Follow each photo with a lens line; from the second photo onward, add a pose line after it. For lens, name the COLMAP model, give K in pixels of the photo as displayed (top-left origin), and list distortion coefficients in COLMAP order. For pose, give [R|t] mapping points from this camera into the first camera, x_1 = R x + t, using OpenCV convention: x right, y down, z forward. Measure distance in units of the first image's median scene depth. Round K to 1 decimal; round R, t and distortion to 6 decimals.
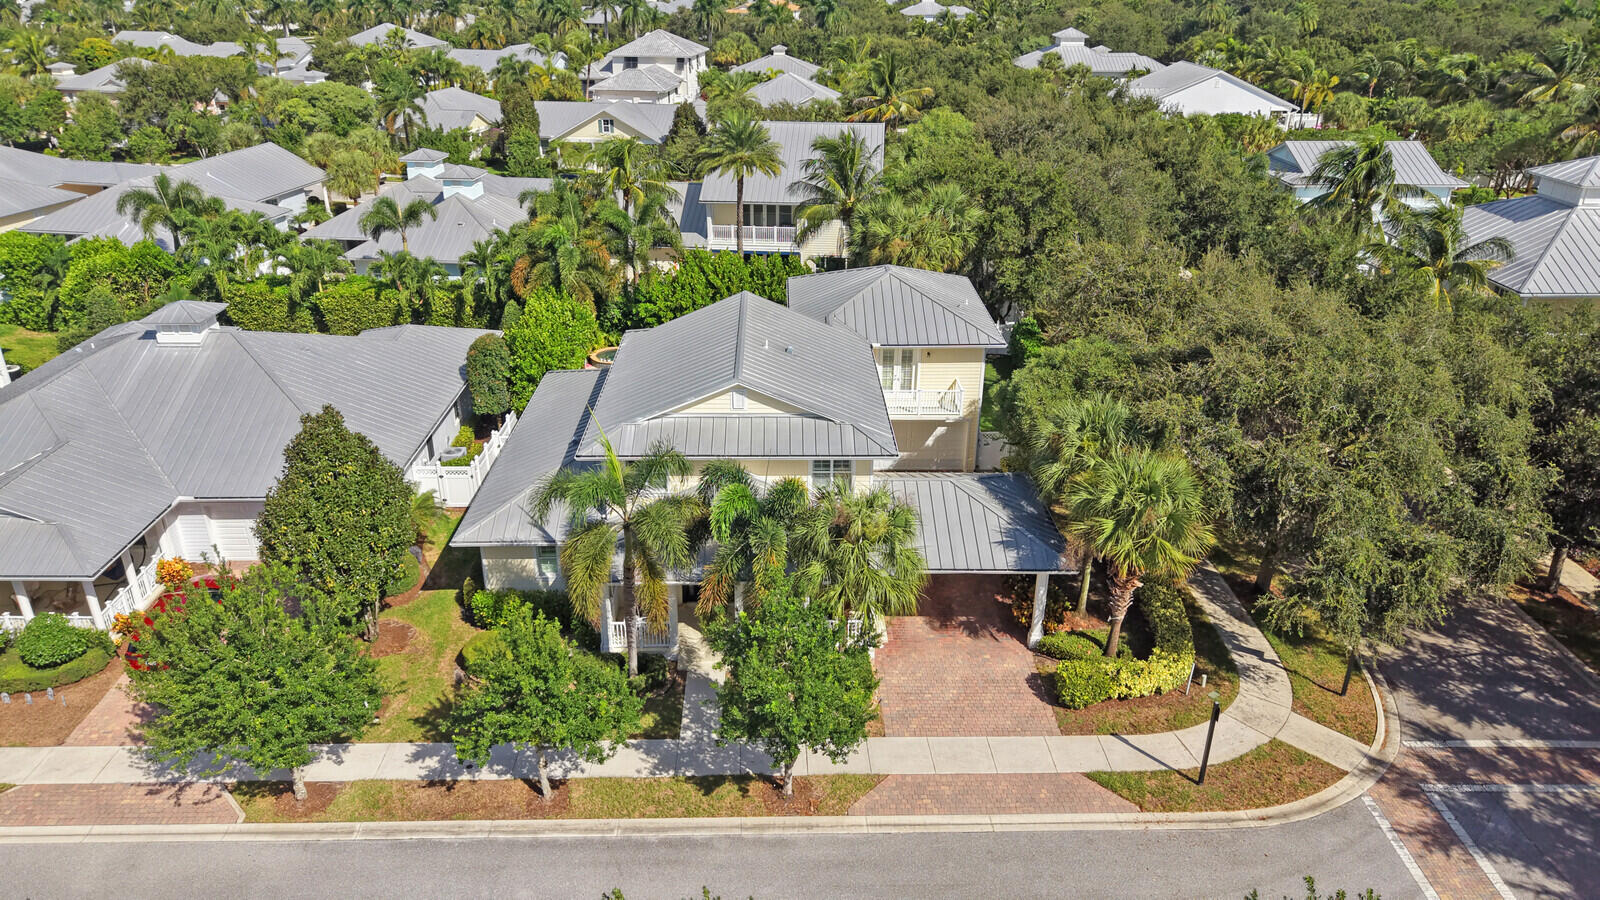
lens RADIAL K [[1060.7, 0, 803.4], [0, 1060.7, 430.4], [0, 0, 1]] dist [0.070399, -0.073245]
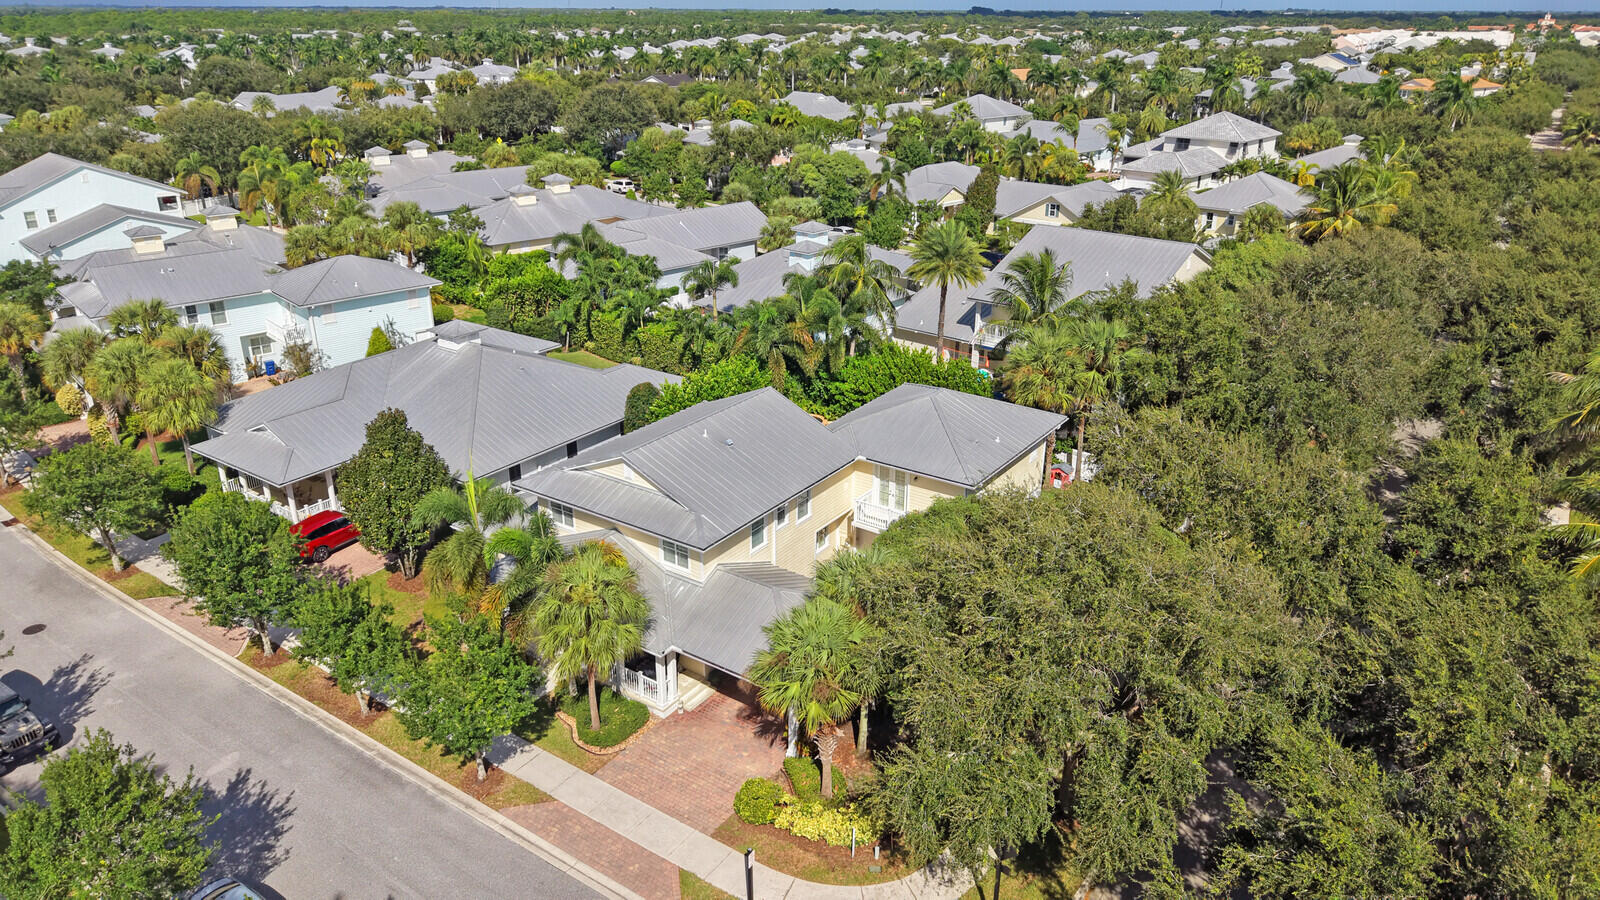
lens RADIAL K [[1060.7, 0, 803.4], [0, 1060.7, 430.4], [0, 0, 1]] dist [0.070399, -0.073245]
pose [[0.814225, 0.213572, -0.539837, 0.730372], [-0.238571, 0.970822, 0.024248, -0.147581], [0.529264, 0.109046, 0.841420, 0.076240]]
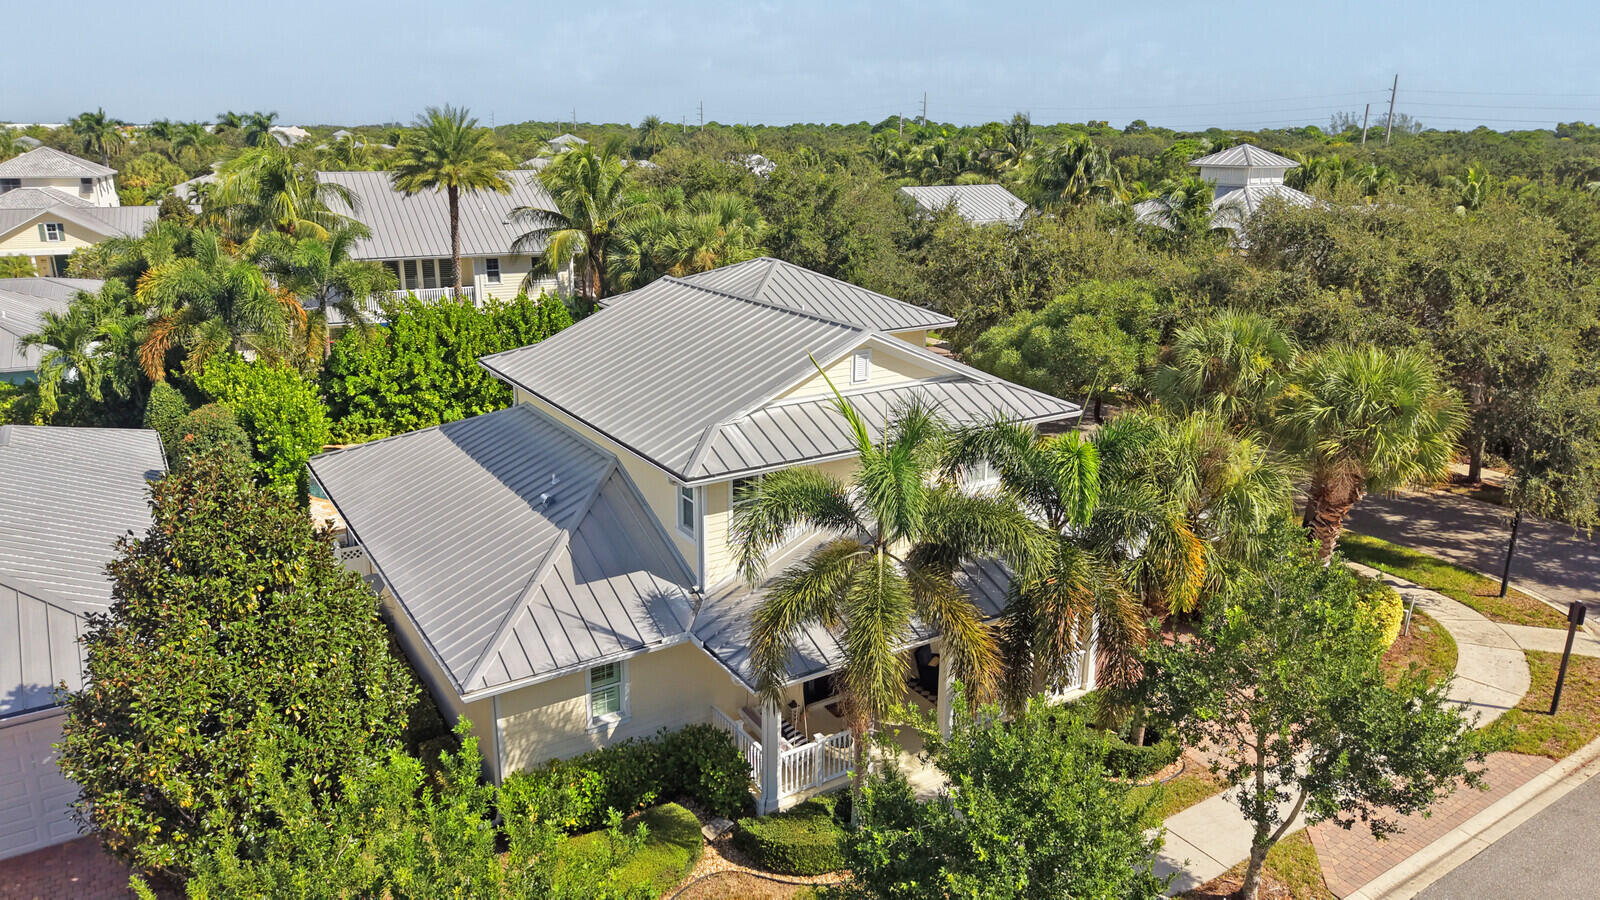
lens RADIAL K [[1060.7, 0, 803.4], [0, 1060.7, 430.4], [0, 0, 1]] dist [0.070399, -0.073245]
pose [[0.858137, -0.144216, 0.492751, -0.400739], [0.208783, 0.974823, -0.078295, 0.051094], [-0.469053, 0.170066, 0.866641, 0.420602]]
